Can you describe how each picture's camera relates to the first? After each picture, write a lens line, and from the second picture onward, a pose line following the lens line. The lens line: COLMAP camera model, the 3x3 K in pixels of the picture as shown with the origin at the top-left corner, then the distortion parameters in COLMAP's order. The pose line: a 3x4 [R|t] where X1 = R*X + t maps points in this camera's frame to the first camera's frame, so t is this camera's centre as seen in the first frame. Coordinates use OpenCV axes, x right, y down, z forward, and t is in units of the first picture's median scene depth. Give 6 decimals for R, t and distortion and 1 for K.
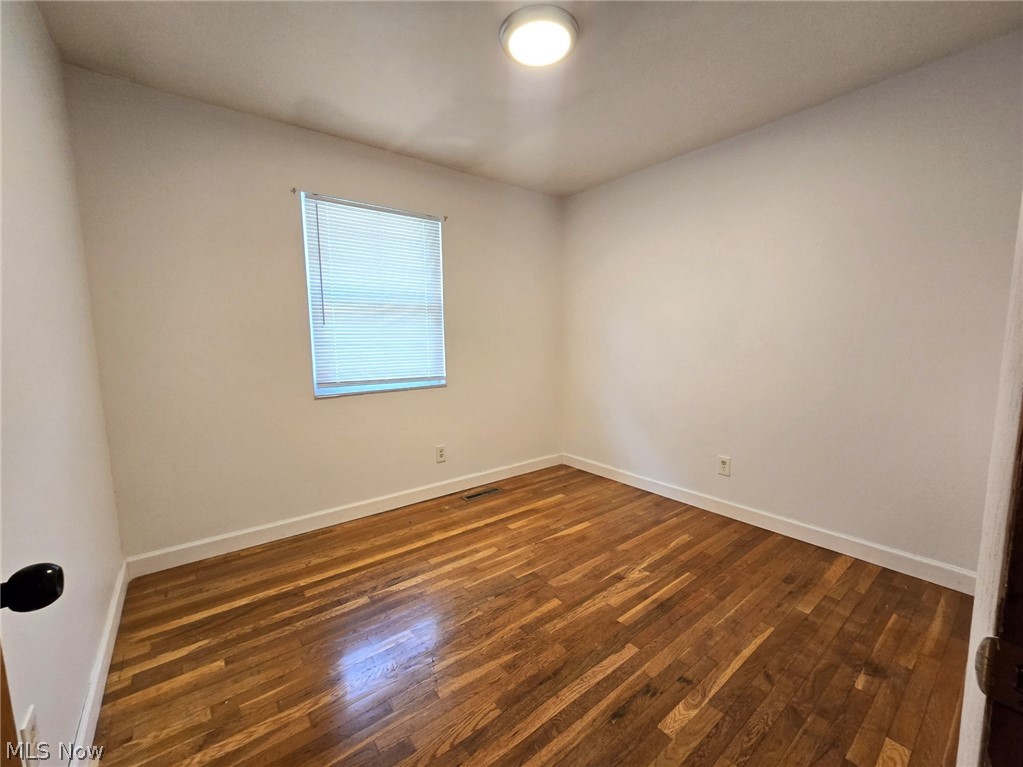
lens RADIAL K [[415.8, 0, 517.5], [0, 415.8, 387.7], [0, 0, 1]] dist [-0.001809, -0.000174]
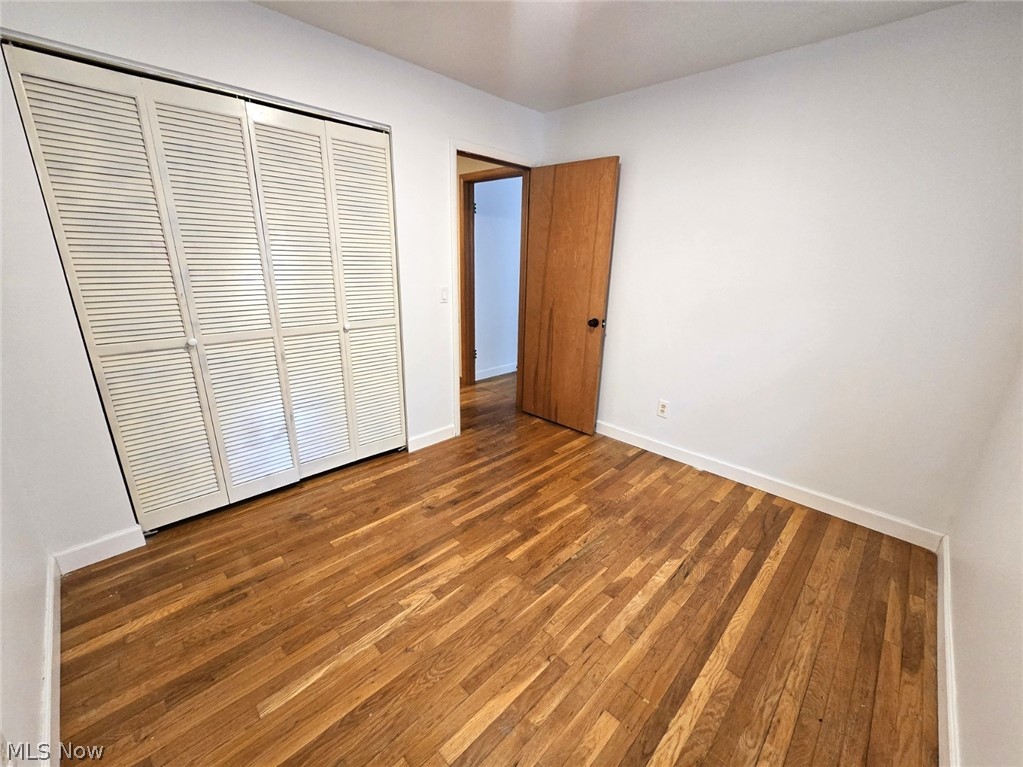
lens RADIAL K [[415.8, 0, 517.5], [0, 415.8, 387.7], [0, 0, 1]] dist [-0.001809, -0.000174]
pose [[-0.990915, 0.024989, -0.132151, 0.204118], [-0.031967, 0.910668, 0.411900, -0.303891], [0.130638, 0.412382, -0.901596, 1.751927]]
